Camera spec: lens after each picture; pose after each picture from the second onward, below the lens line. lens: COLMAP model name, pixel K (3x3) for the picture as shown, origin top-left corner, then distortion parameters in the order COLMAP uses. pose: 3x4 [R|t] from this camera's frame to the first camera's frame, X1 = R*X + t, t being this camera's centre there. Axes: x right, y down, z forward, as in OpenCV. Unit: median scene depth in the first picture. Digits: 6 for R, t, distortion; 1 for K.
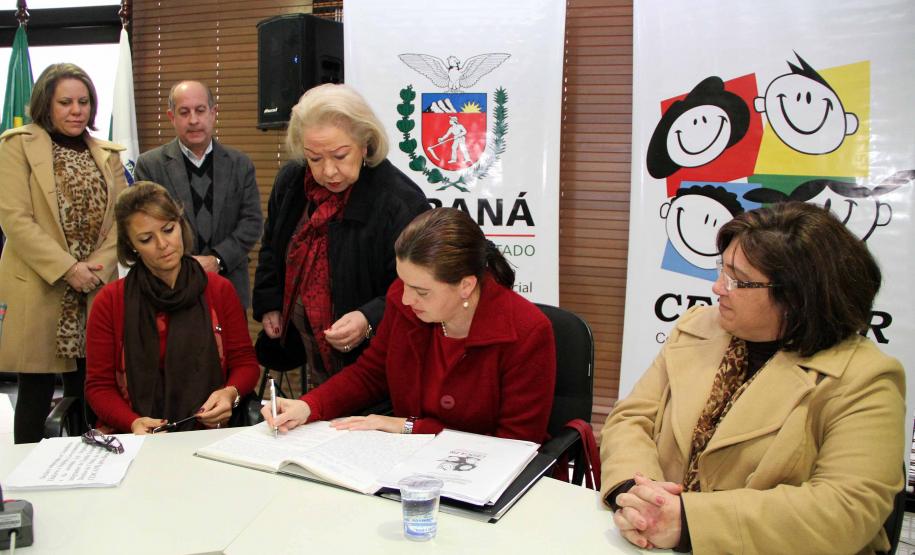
lens RADIAL K [[788.1, 0, 433.4], [0, 788.1, 292.0], [0, 0, 1]] dist [-0.180389, 0.150539]
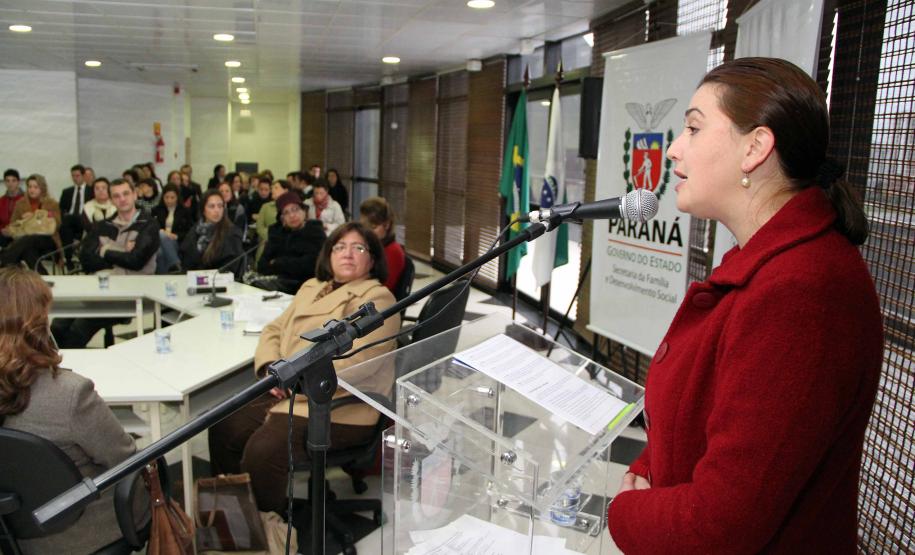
lens RADIAL K [[759.2, 0, 438.4], [0, 759.2, 279.2], [0, 0, 1]] dist [-0.163631, 0.133598]
pose [[0.404188, 0.149567, -0.902365, 1.043604], [-0.149306, 0.984097, 0.096237, -0.095588], [0.902408, 0.095830, 0.420091, 0.232441]]
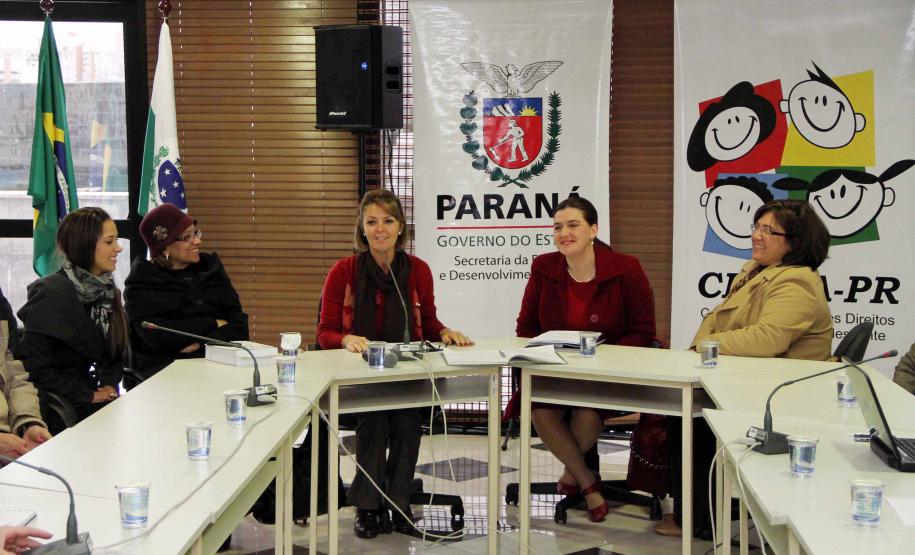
lens RADIAL K [[1629.7, 0, 441.8], [0, 1629.7, 297.3], [0, 0, 1]] dist [0.212361, 0.127622]
pose [[0.990798, -0.031474, 0.131635, -0.403188], [0.036430, 0.998709, -0.035406, 0.109047], [-0.130351, 0.039876, 0.990666, -1.324018]]
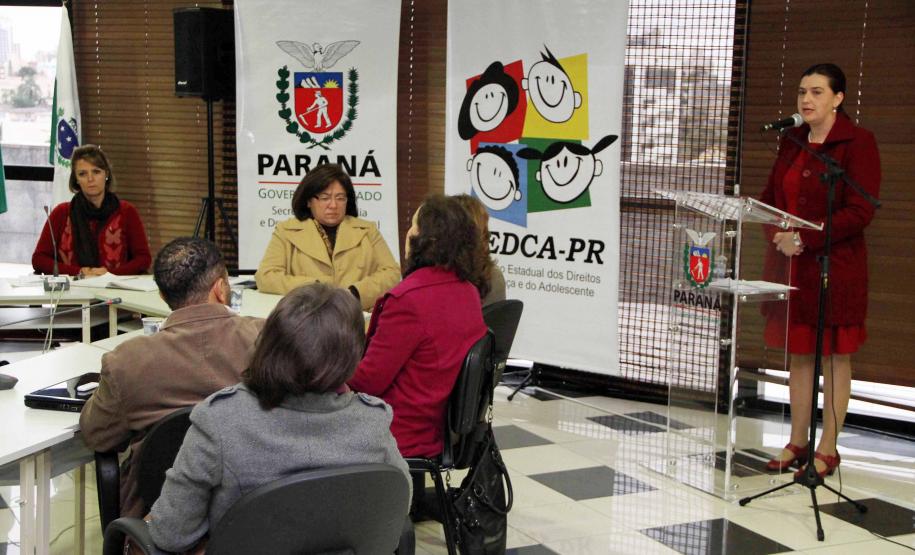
lens RADIAL K [[1322.8, 0, 454.6], [0, 1322.8, 278.3], [0, 0, 1]] dist [0.118249, 0.054654]
pose [[0.991759, 0.016388, -0.127065, 0.556510], [-0.017620, 0.999808, -0.008579, 0.102902], [0.126900, 0.010747, 0.991857, -1.187600]]
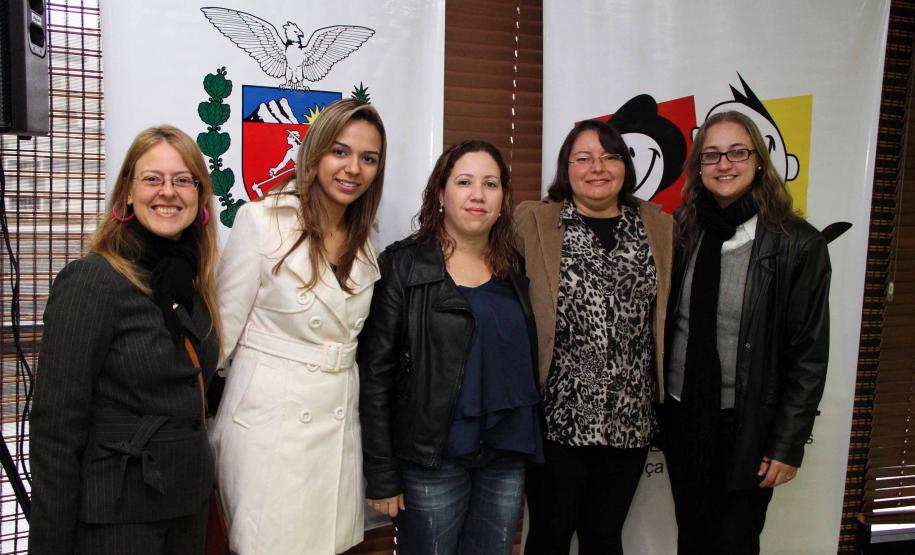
lens RADIAL K [[1000.7, 0, 459.2], [0, 1000.7, 277.5], [0, 0, 1]] dist [-0.026630, -0.011430]
pose [[0.695273, -0.068941, 0.715431, -0.439272], [0.065485, 0.997325, 0.032466, -0.140081], [-0.715756, 0.024277, 0.697928, 0.427665]]
